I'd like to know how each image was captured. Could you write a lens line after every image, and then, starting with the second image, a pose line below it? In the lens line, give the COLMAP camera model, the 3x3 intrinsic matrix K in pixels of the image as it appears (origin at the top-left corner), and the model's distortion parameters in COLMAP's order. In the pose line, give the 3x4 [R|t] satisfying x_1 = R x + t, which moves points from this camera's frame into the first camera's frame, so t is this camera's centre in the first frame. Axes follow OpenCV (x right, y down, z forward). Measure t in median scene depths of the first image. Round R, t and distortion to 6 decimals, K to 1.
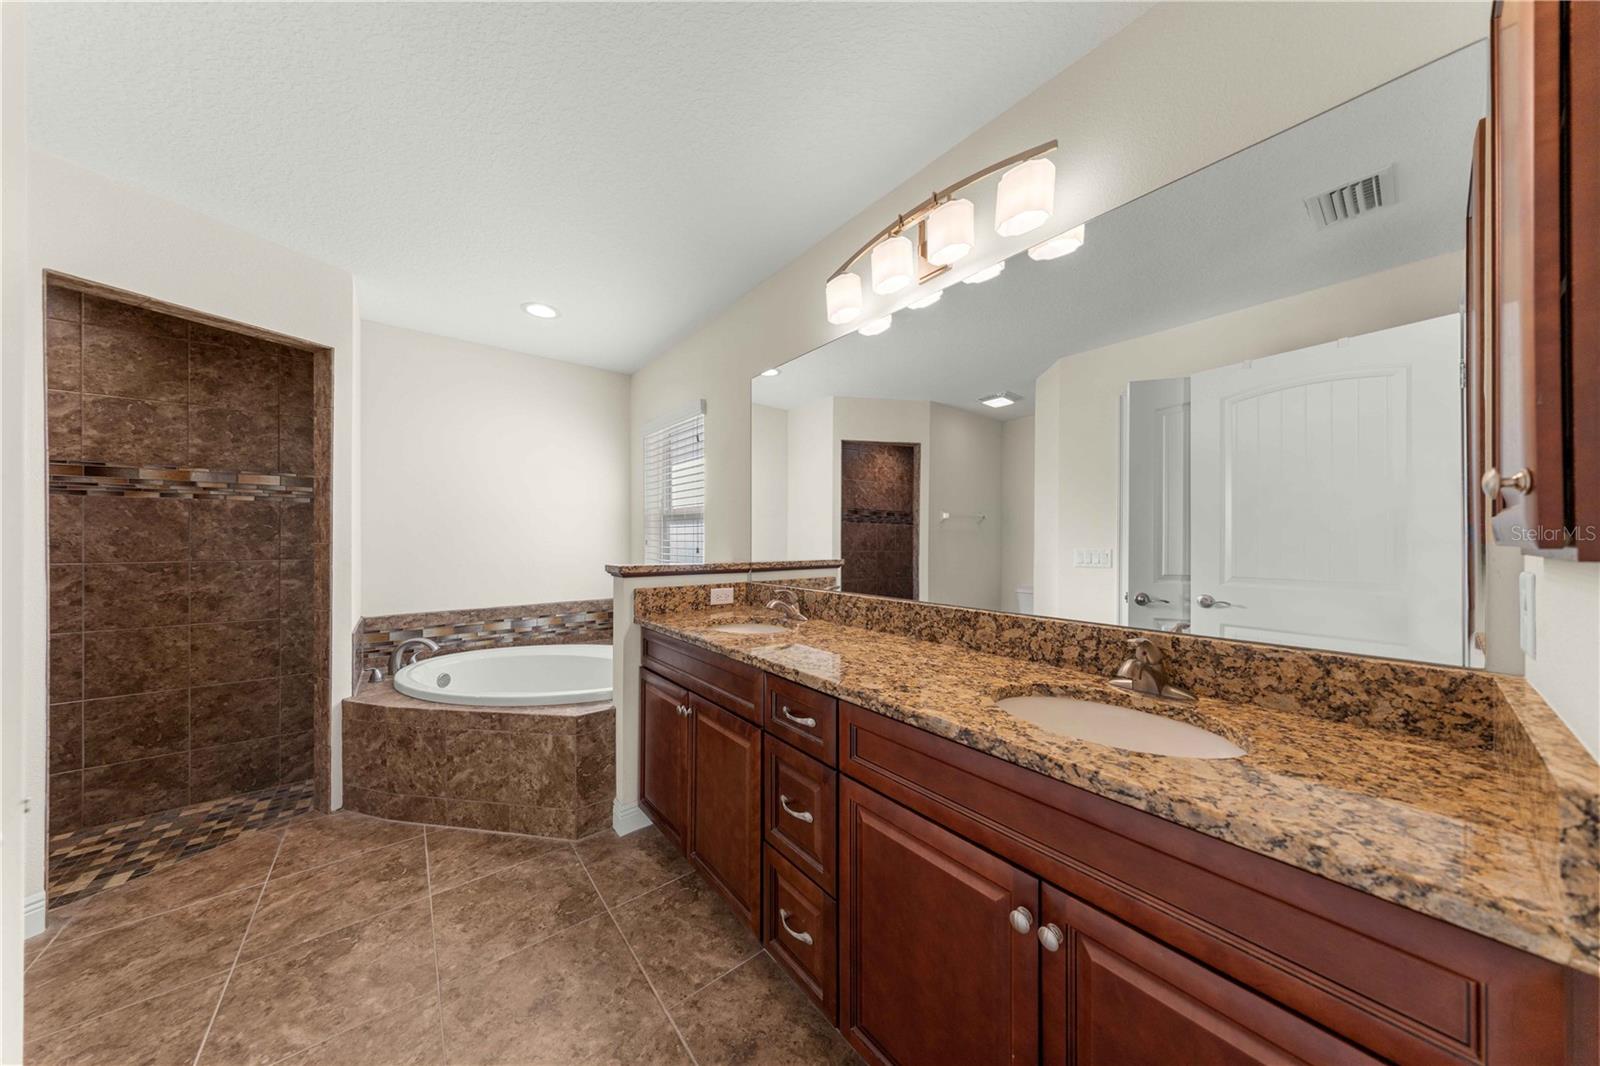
lens RADIAL K [[505.2, 0, 810.2], [0, 505.2, 537.4], [0, 0, 1]] dist [-0.000093, -0.000001]
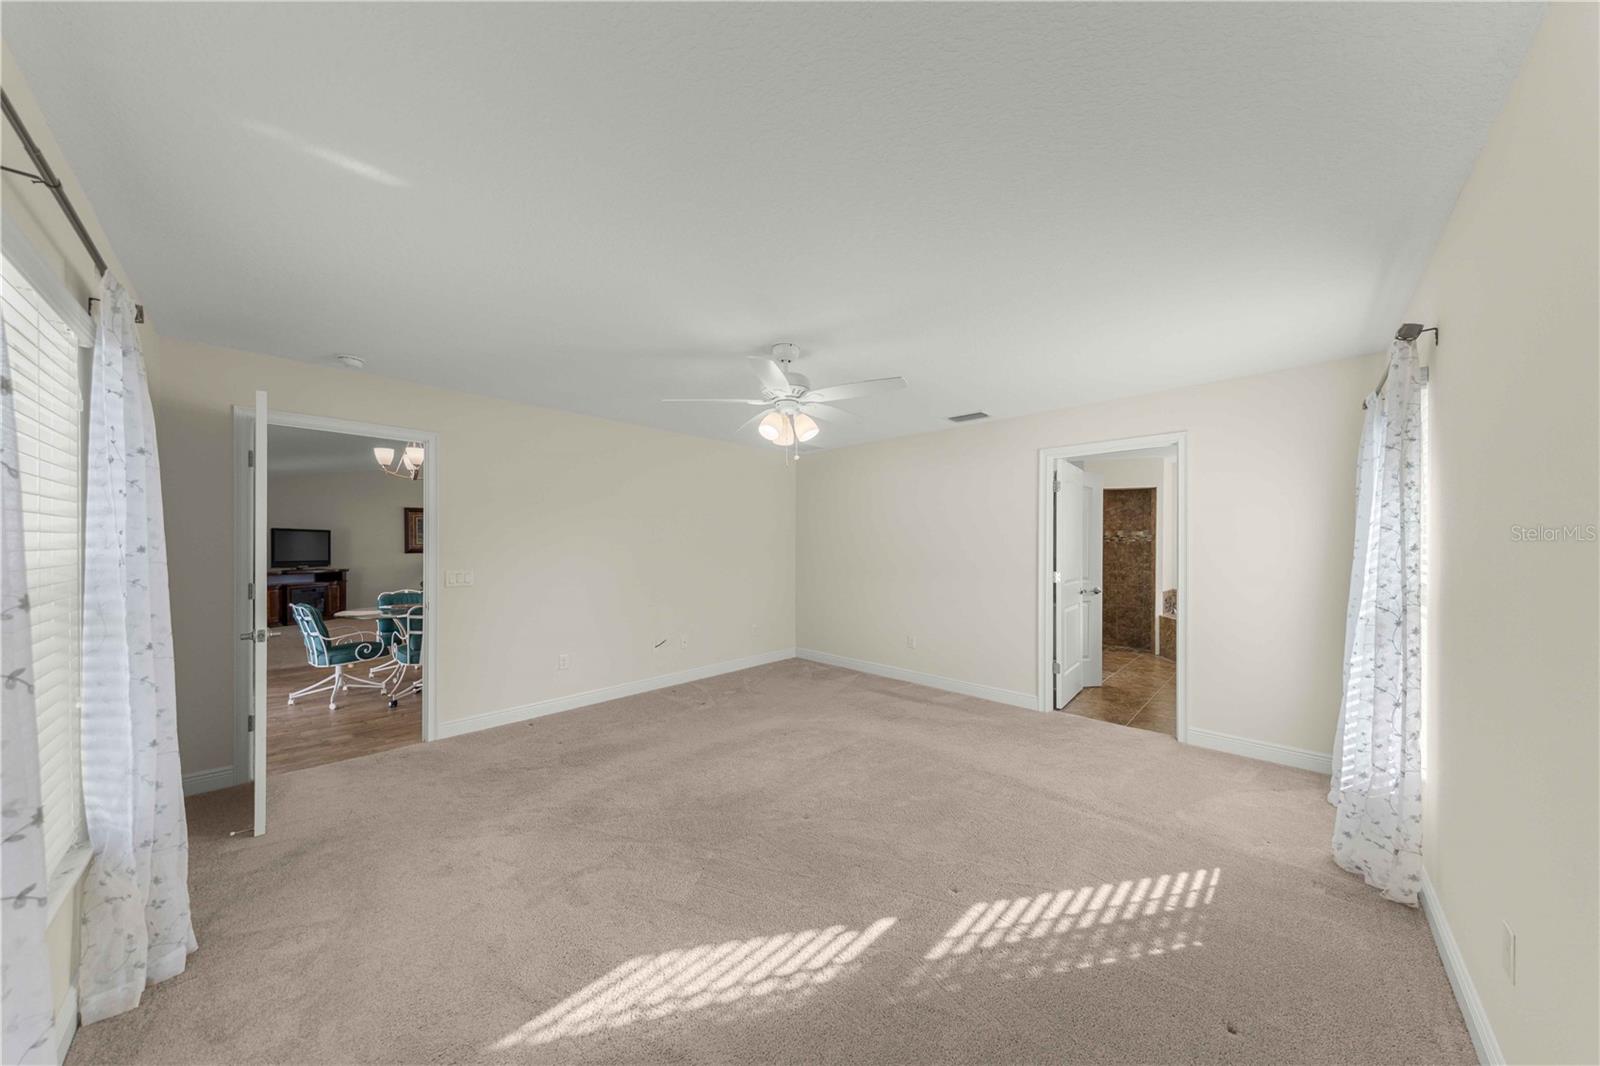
lens RADIAL K [[504.3, 0, 799.0], [0, 504.3, 543.7], [0, 0, 1]] dist [0.007750, -0.000261]
pose [[0.119644, 0.002388, -0.992814, 1.496662], [-0.000594, 0.999997, 0.002334, -0.069489], [0.992817, 0.000310, 0.119646, -1.211974]]
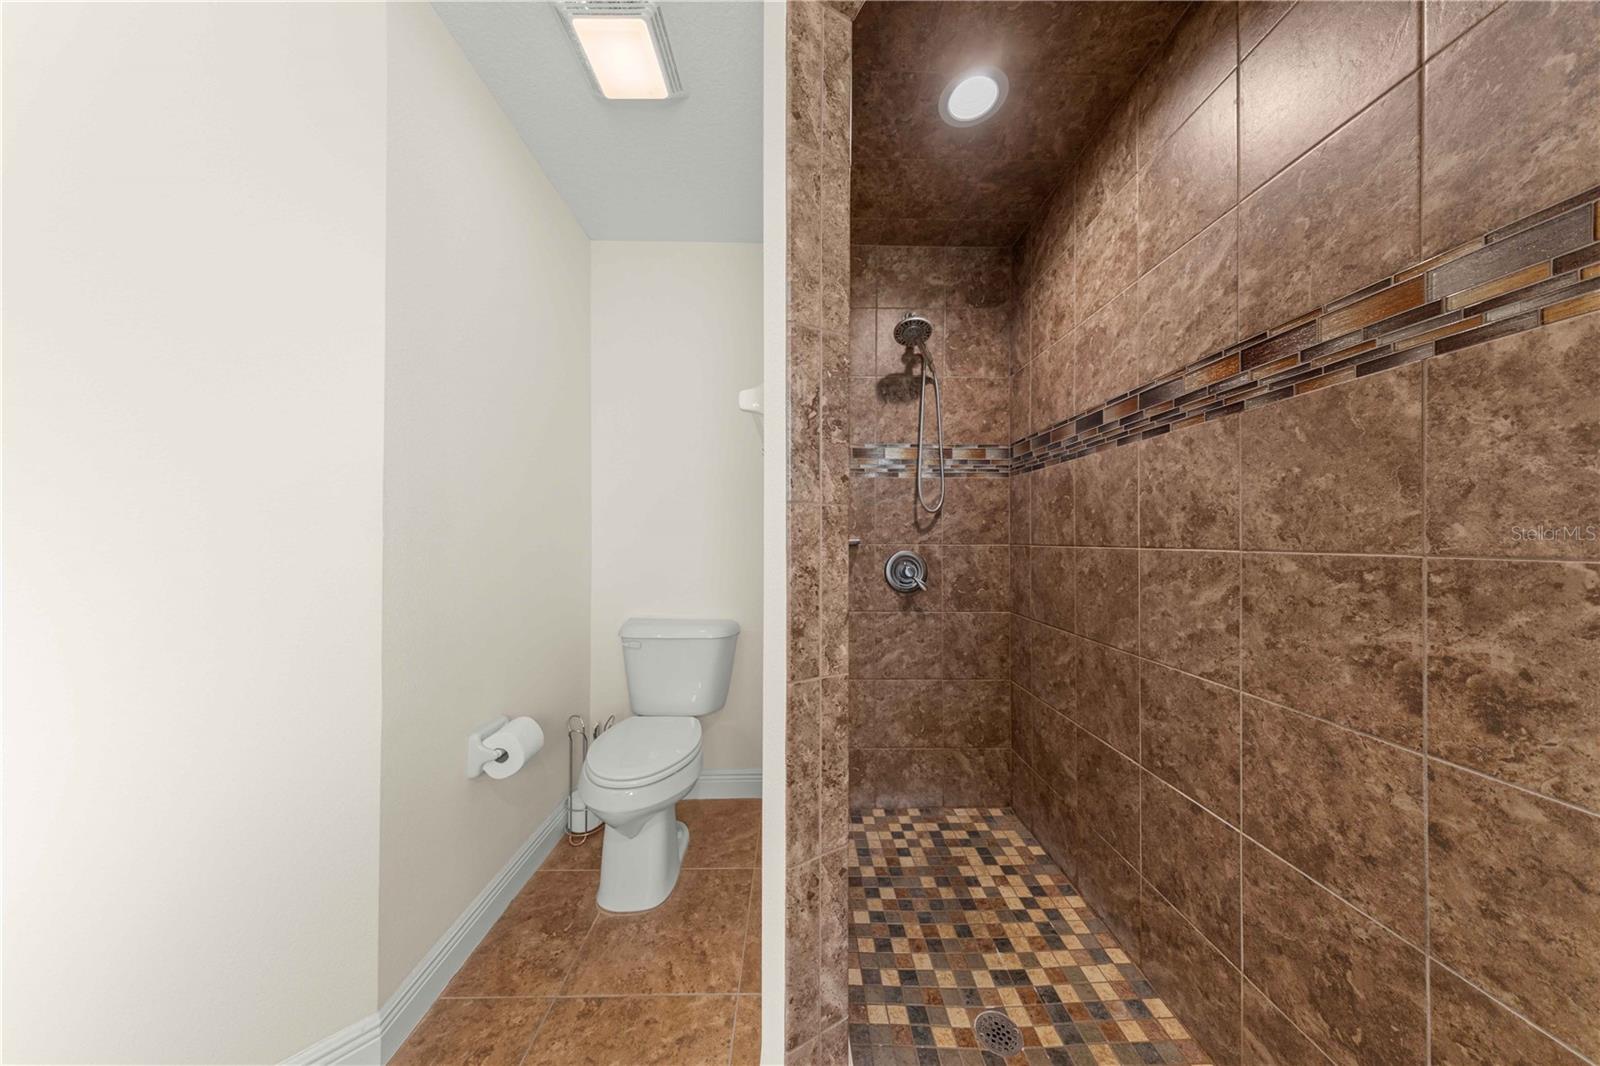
lens RADIAL K [[477.1, 0, 806.4], [0, 477.1, 536.0], [0, 0, 1]] dist [0.001997, 0.000001]
pose [[-0.615143, -0.006006, -0.788393, -0.764465], [-0.003724, 0.999982, -0.004712, 0.038234], [0.788407, 0.000037, -0.615154, 0.893344]]
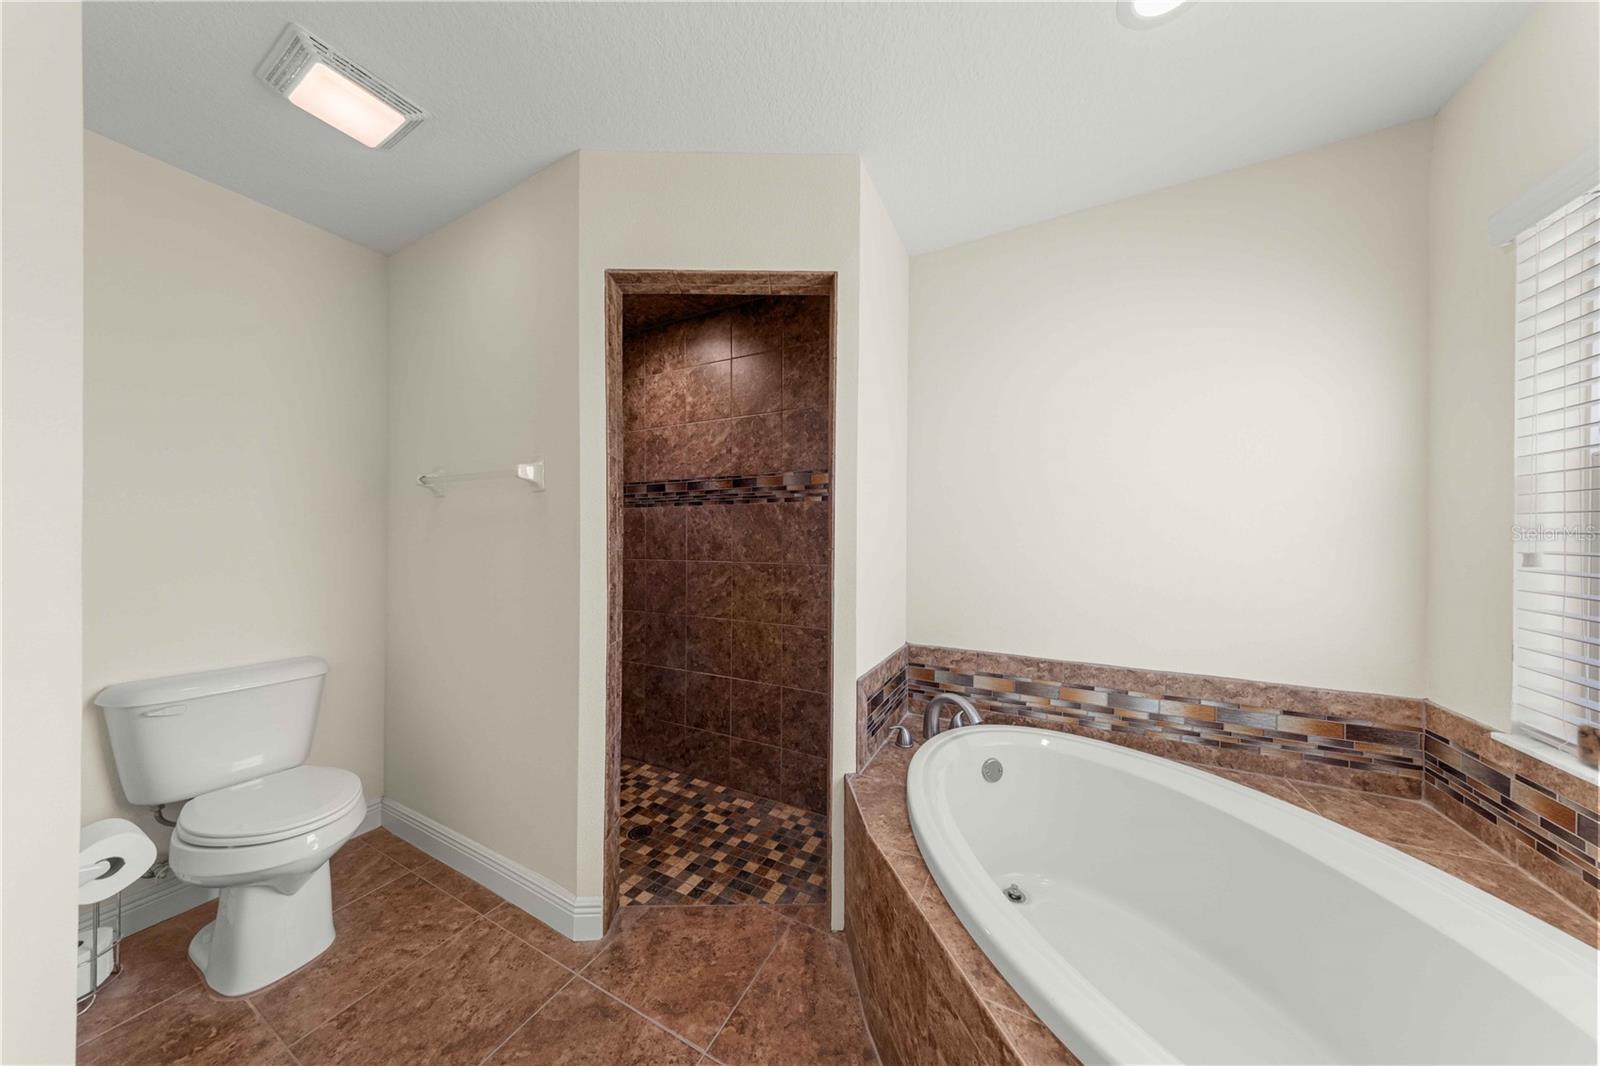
lens RADIAL K [[470.9, 0, 796.0], [0, 470.9, 533.6], [0, 0, 1]] dist [0.009867, -0.000133]
pose [[0.397254, -0.007100, -0.917681, -0.341283], [-0.004361, 0.999944, -0.009625, -0.004092], [0.917698, 0.007825, 0.397201, 0.654786]]
